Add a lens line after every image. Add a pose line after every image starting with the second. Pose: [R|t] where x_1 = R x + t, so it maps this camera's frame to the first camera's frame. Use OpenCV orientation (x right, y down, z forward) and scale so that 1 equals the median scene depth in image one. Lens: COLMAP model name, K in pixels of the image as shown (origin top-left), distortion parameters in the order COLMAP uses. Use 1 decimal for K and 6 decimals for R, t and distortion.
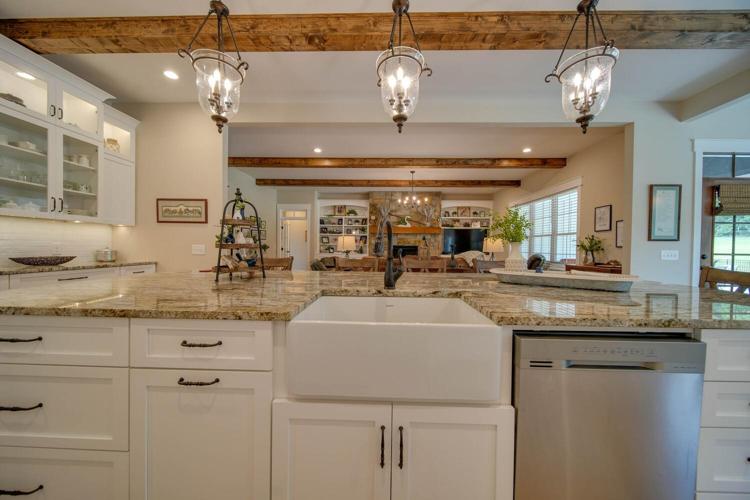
lens RADIAL K [[264.9, 0, 377.6], [0, 264.9, 249.7], [0, 0, 1]] dist [-0.000713, -0.000231]
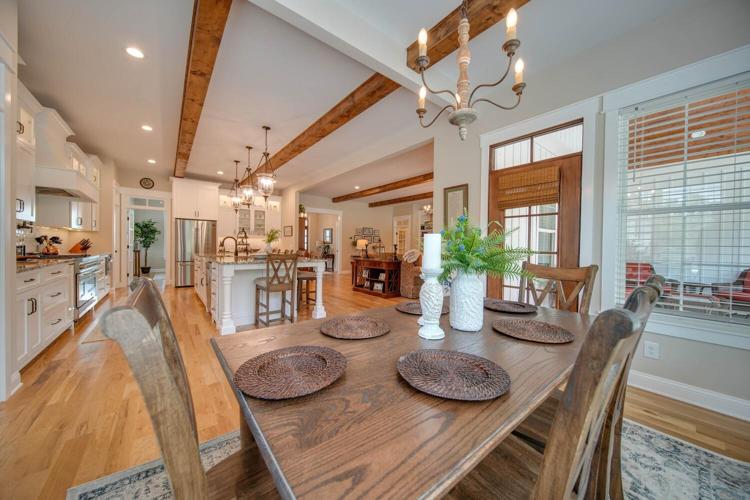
lens RADIAL K [[264.9, 0, 377.6], [0, 264.9, 249.7], [0, 0, 1]] dist [-0.000713, -0.000231]
pose [[0.654334, 0.004169, -0.756194, 1.670046], [-0.011836, 0.999919, -0.004730, 0.020620], [0.756113, 0.012046, 0.654330, 0.060327]]
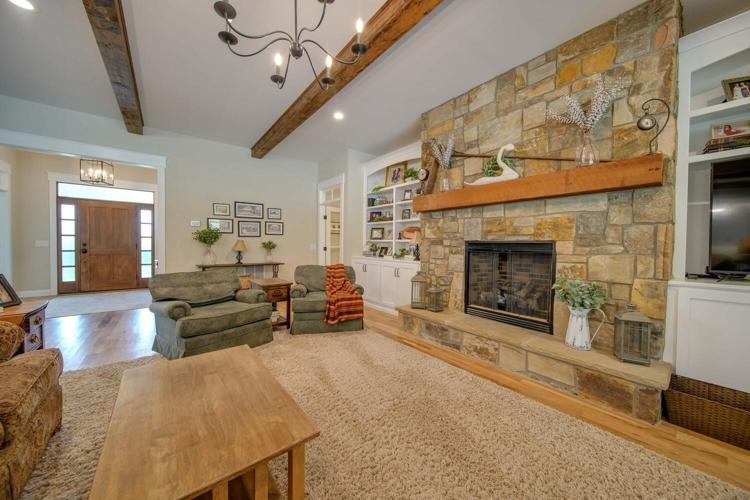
lens RADIAL K [[264.9, 0, 377.6], [0, 264.9, 249.7], [0, 0, 1]] dist [-0.000713, -0.000231]
pose [[0.635613, 0.010853, -0.771932, 0.678536], [-0.010365, 0.999931, 0.005524, -0.013368], [0.771939, 0.004490, 0.635681, 1.805372]]
